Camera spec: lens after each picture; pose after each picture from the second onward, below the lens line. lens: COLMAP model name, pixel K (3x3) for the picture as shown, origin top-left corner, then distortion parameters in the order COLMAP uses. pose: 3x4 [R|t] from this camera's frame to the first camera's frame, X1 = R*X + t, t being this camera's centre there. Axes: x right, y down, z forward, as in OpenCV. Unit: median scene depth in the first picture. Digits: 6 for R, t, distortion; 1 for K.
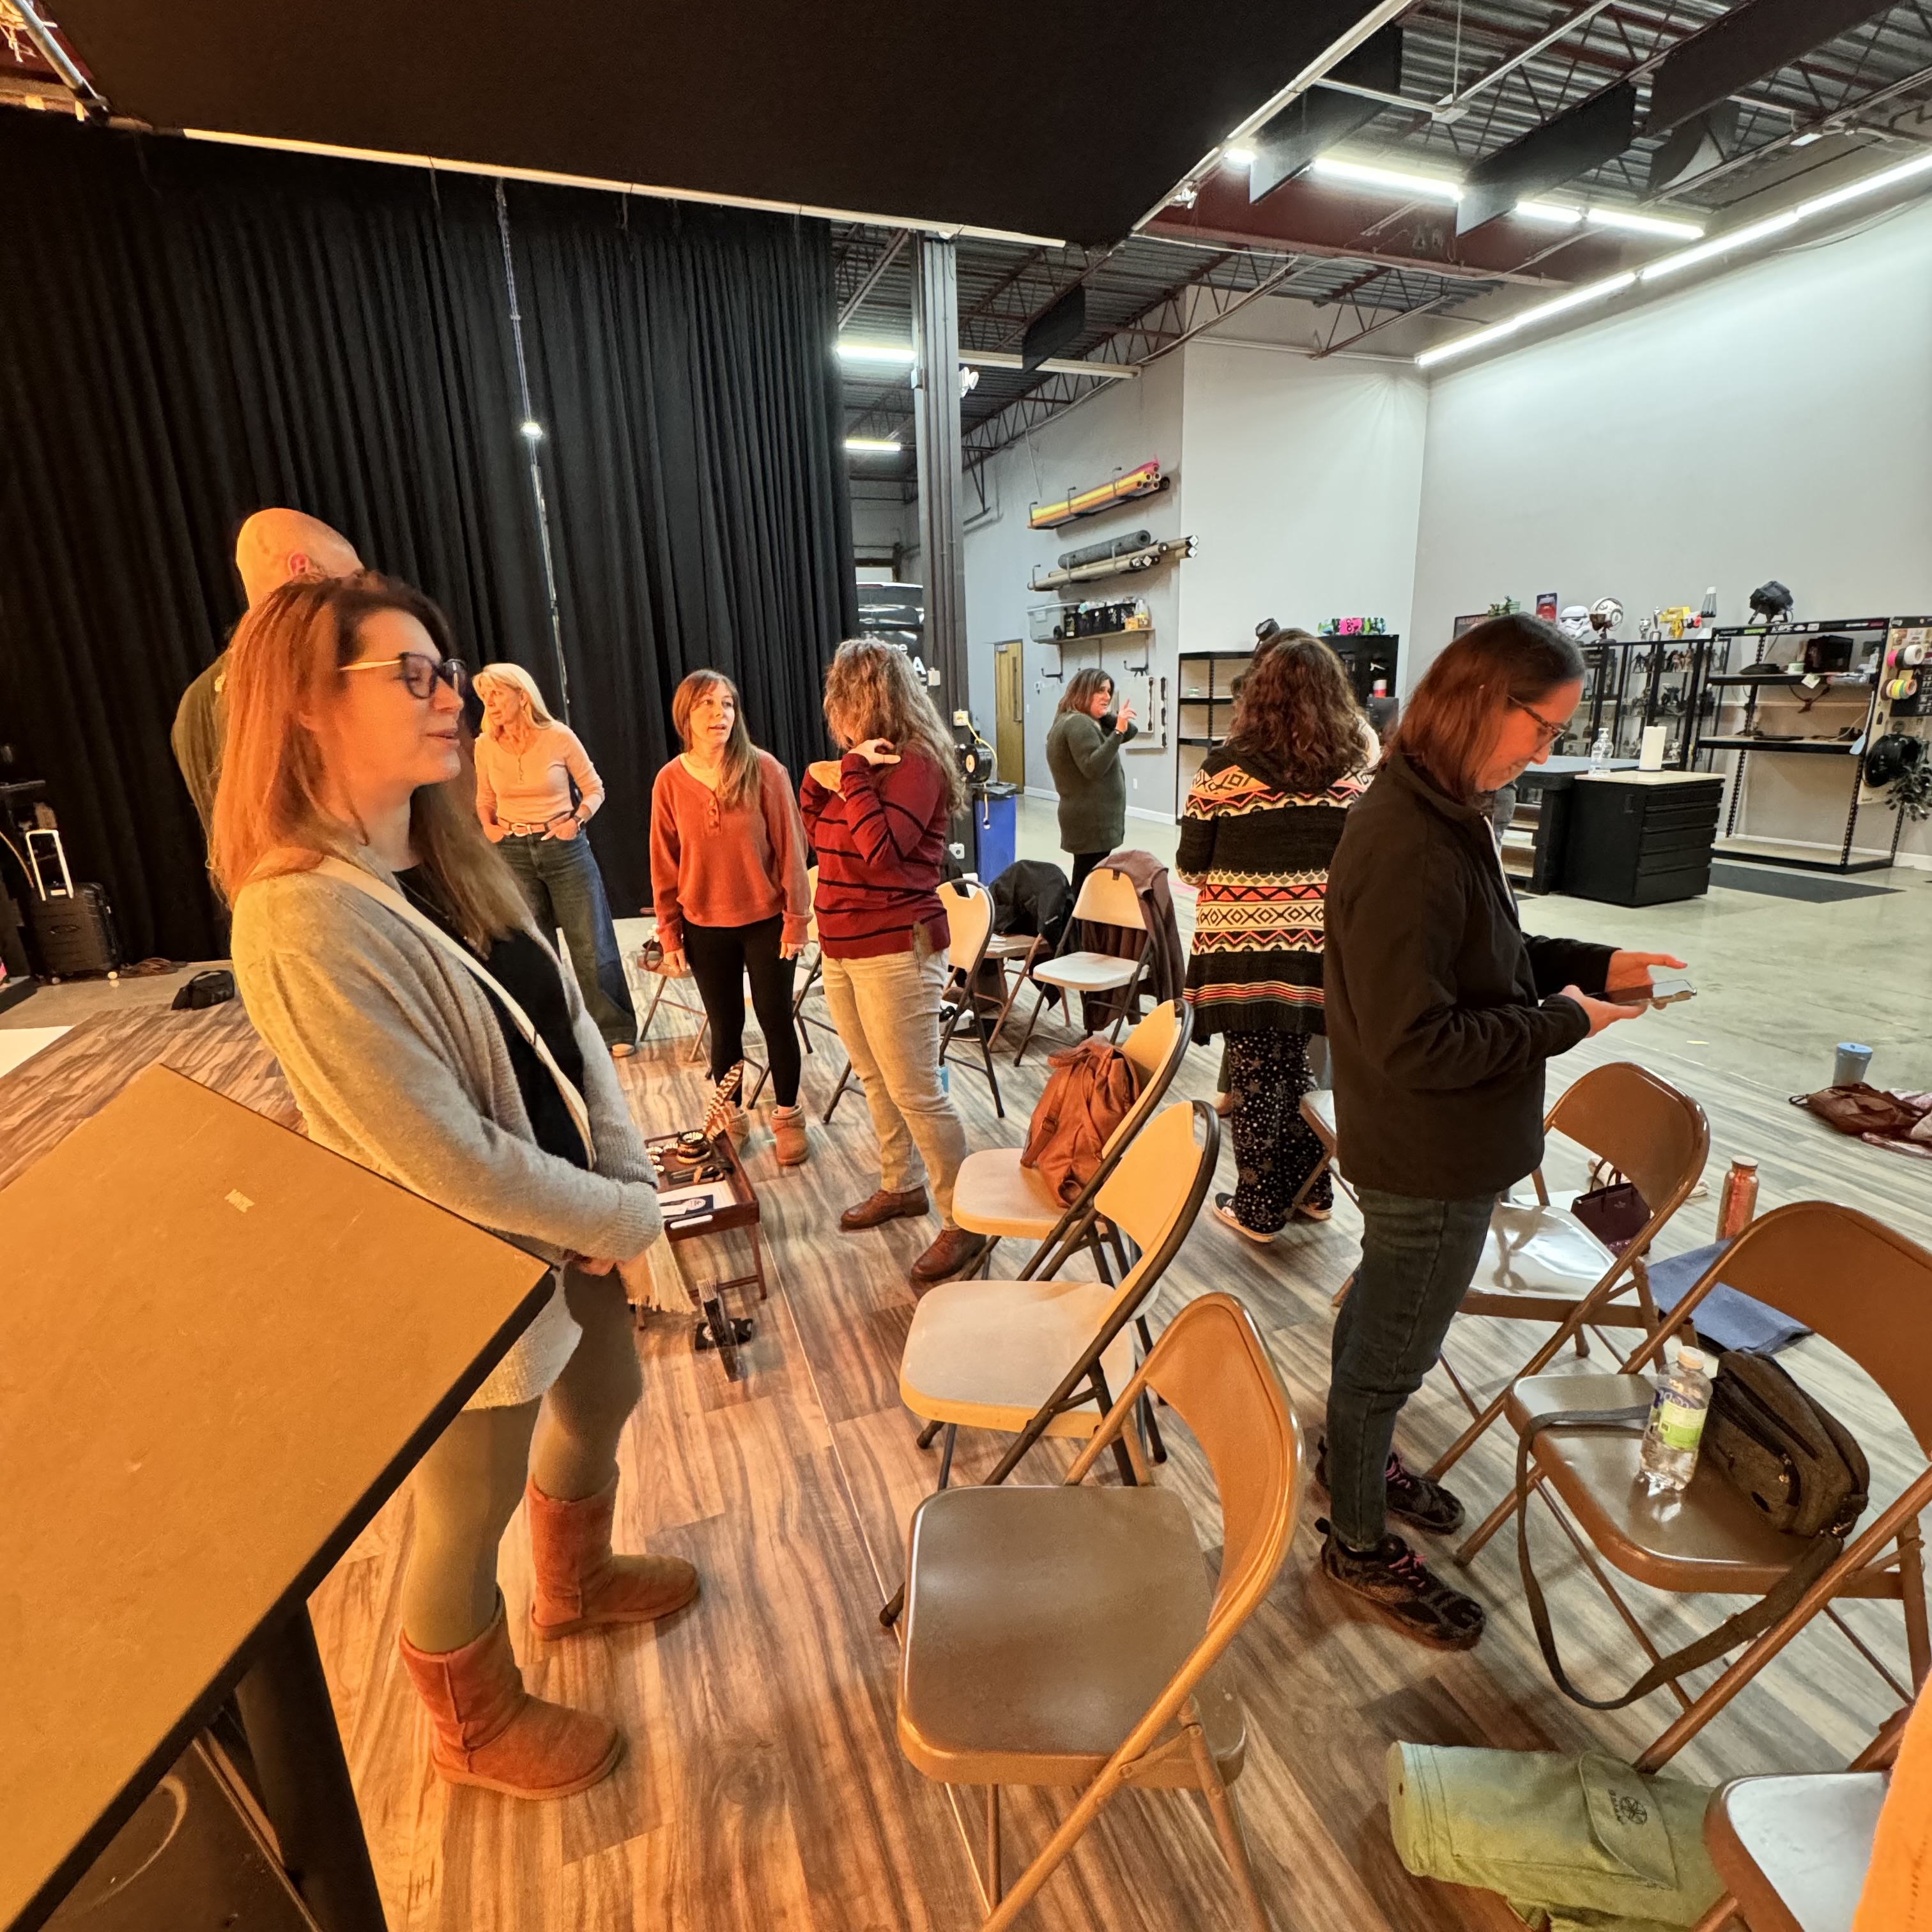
lens RADIAL K [[1028.4, 0, 964.6], [0, 1028.4, 960.6], [0, 0, 1]] dist [0.000622, -0.000832]
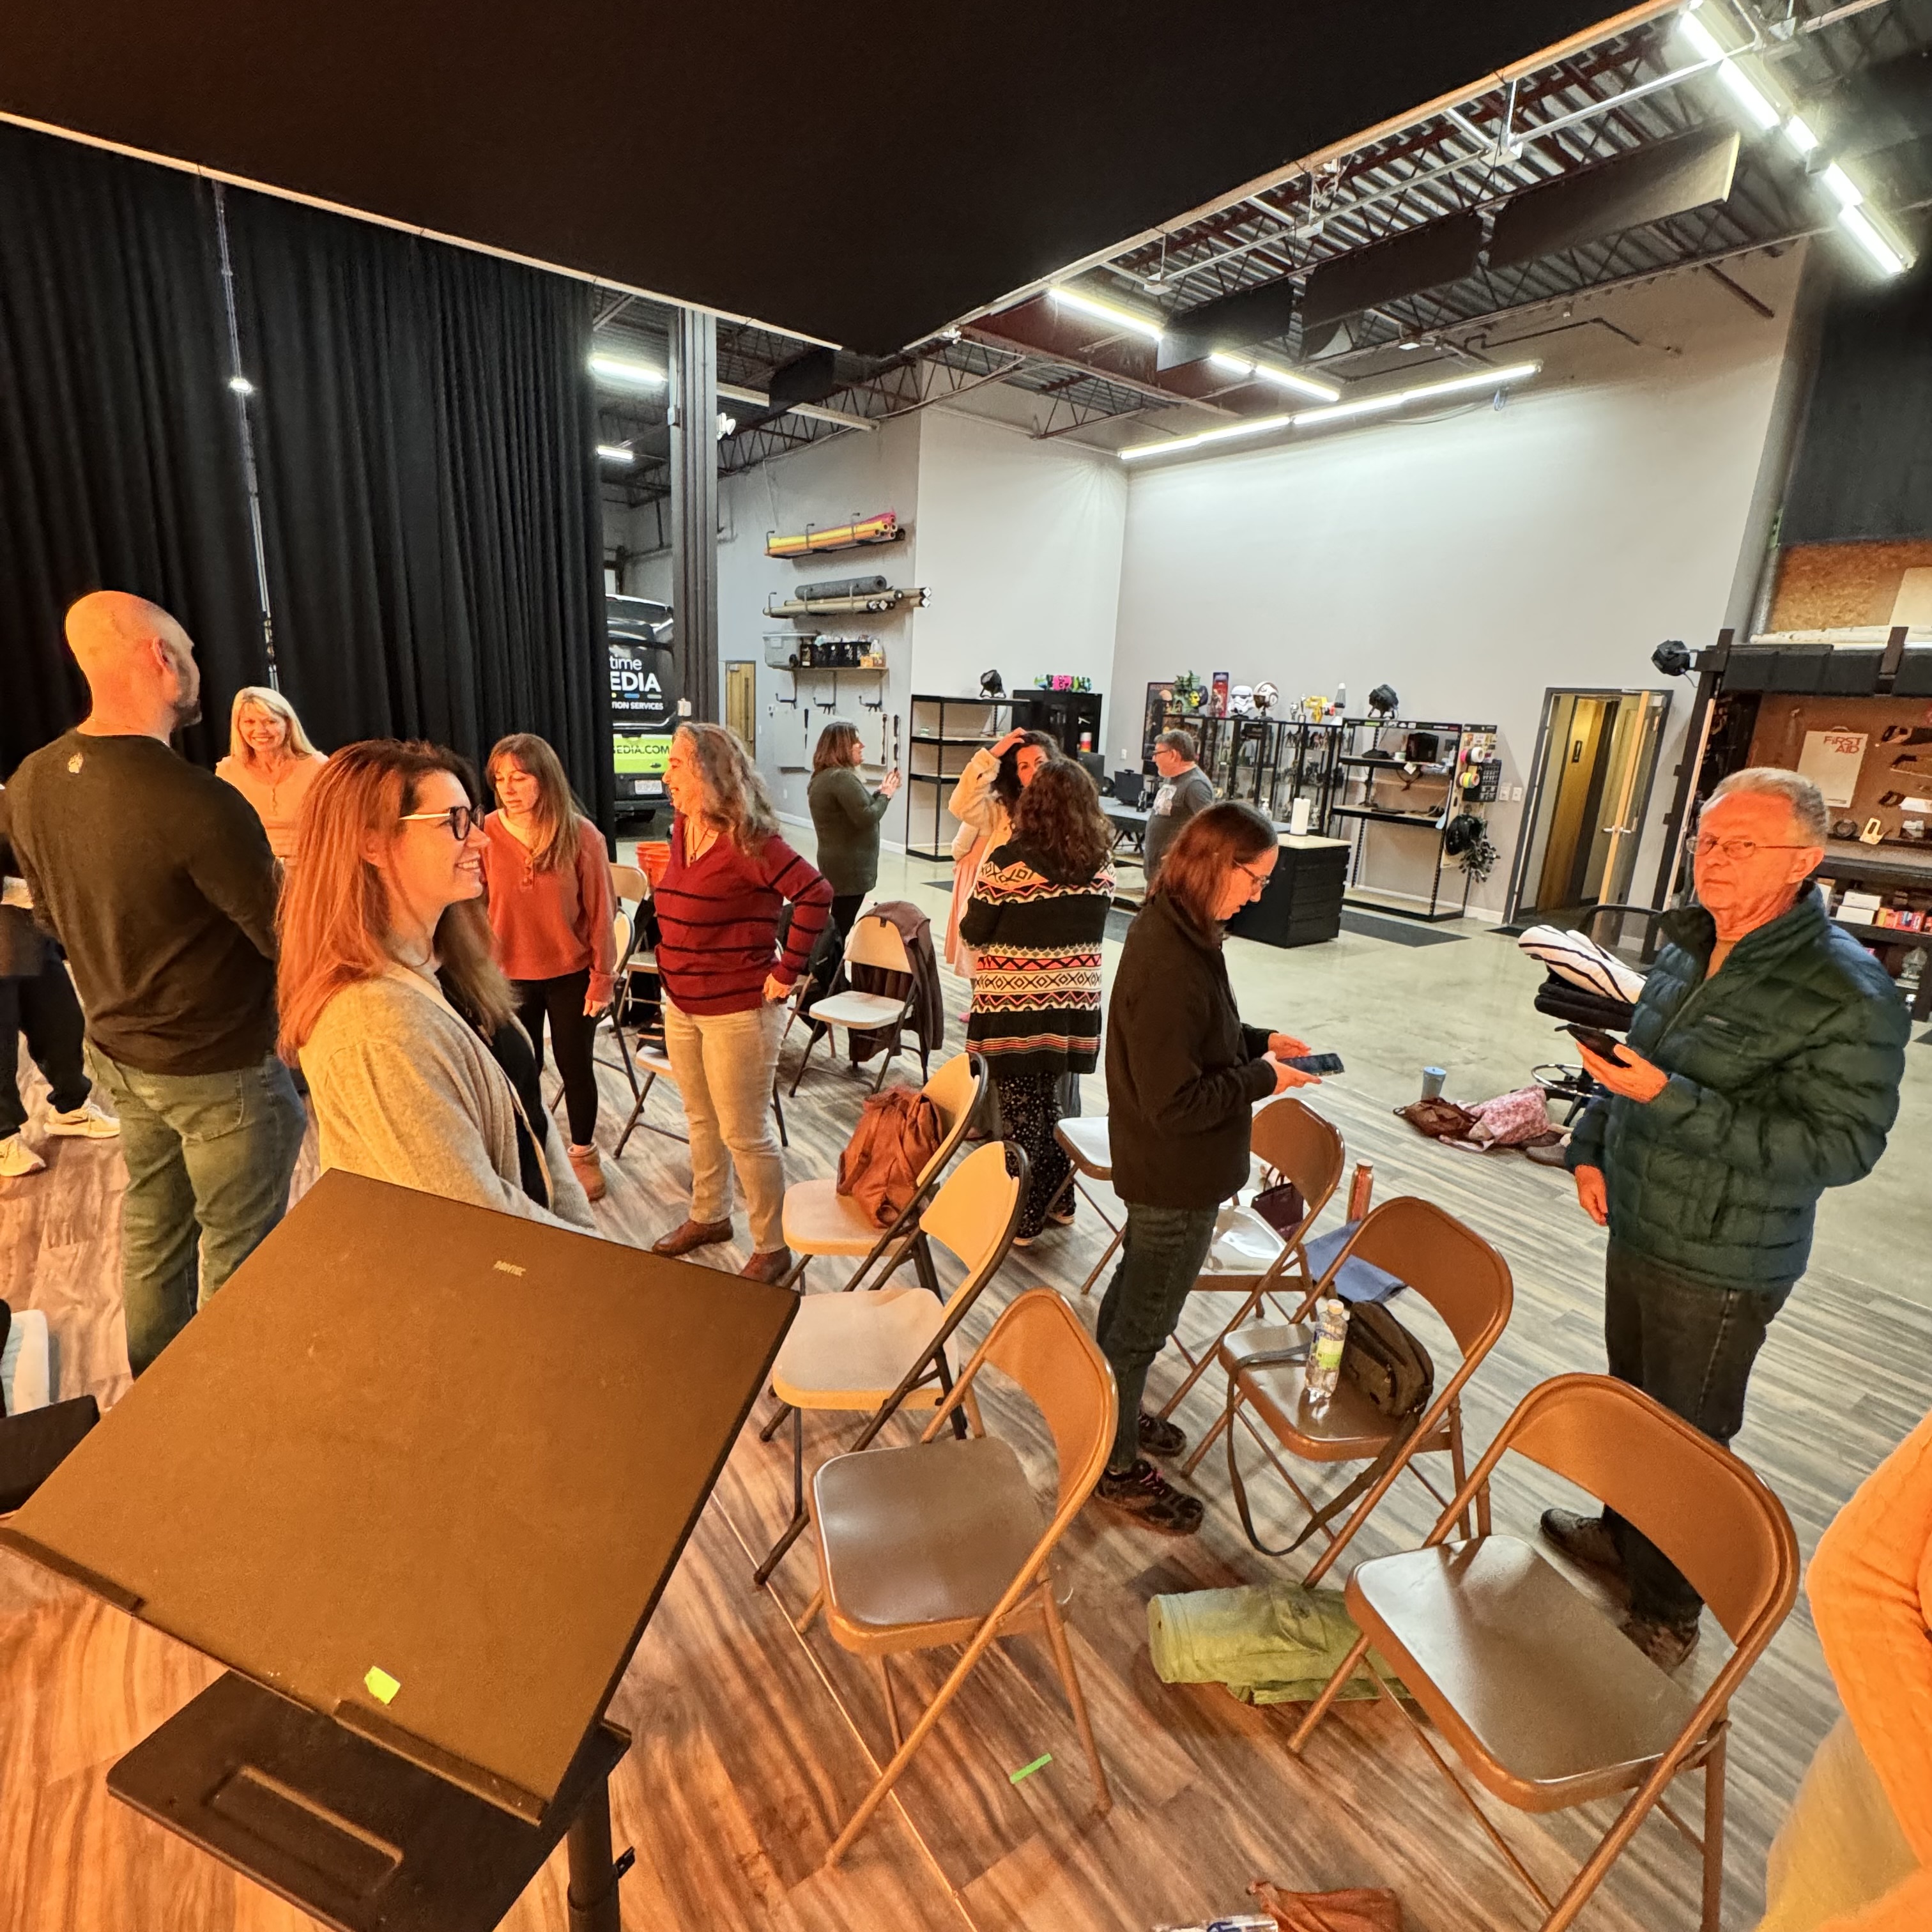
lens RADIAL K [[1028.4, 0, 964.6], [0, 1028.4, 960.6], [0, 0, 1]] dist [0.000622, -0.000832]
pose [[0.961133, 0.012518, 0.275802, -0.074832], [-0.009888, 0.999891, -0.010922, -0.031129], [-0.275908, 0.007770, 0.961153, -0.094955]]
